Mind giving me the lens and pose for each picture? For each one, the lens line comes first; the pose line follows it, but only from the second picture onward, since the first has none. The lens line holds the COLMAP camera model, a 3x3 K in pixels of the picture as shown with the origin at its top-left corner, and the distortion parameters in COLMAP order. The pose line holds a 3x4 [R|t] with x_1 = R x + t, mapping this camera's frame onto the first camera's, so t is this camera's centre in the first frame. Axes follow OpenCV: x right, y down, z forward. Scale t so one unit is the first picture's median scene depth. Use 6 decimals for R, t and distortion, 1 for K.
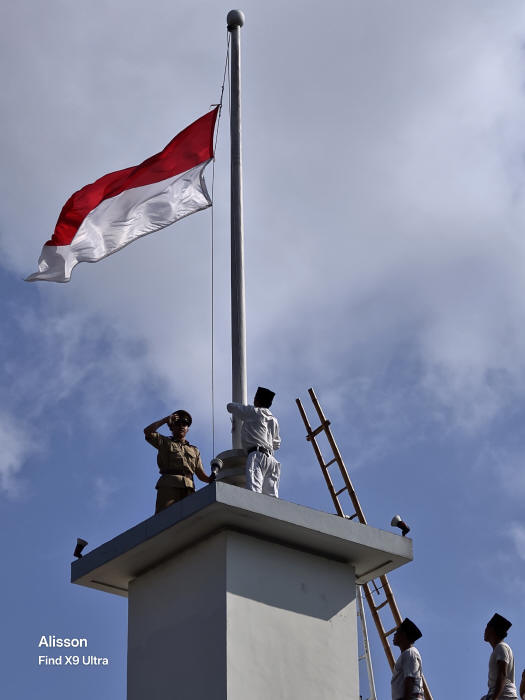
lens RADIAL K [[1392.4, 0, 260.4], [0, 1392.4, 366.4], [0, 0, 1]] dist [0.271020, -1.770906]
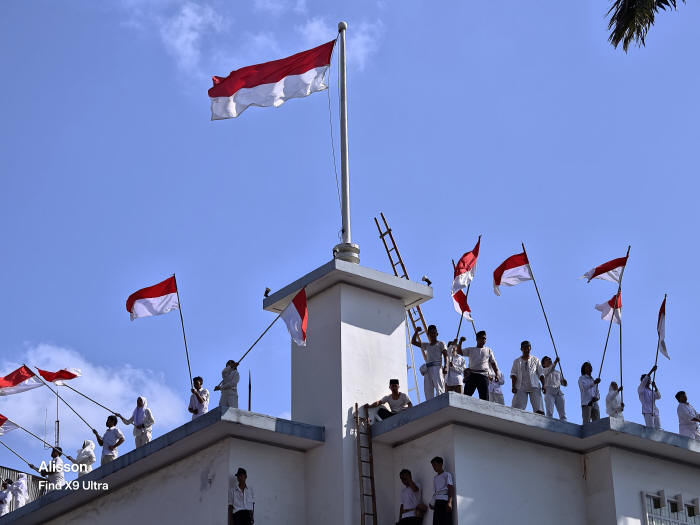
lens RADIAL K [[1392.4, 0, 350.0], [0, 1392.4, 262.5], [0, 0, 1]] dist [0.271020, -1.770906]
pose [[0.999808, -0.003959, -0.019196, 0.028803], [0.005681, 0.995880, 0.090508, -0.092663], [0.018759, -0.090600, 0.995711, -0.980034]]
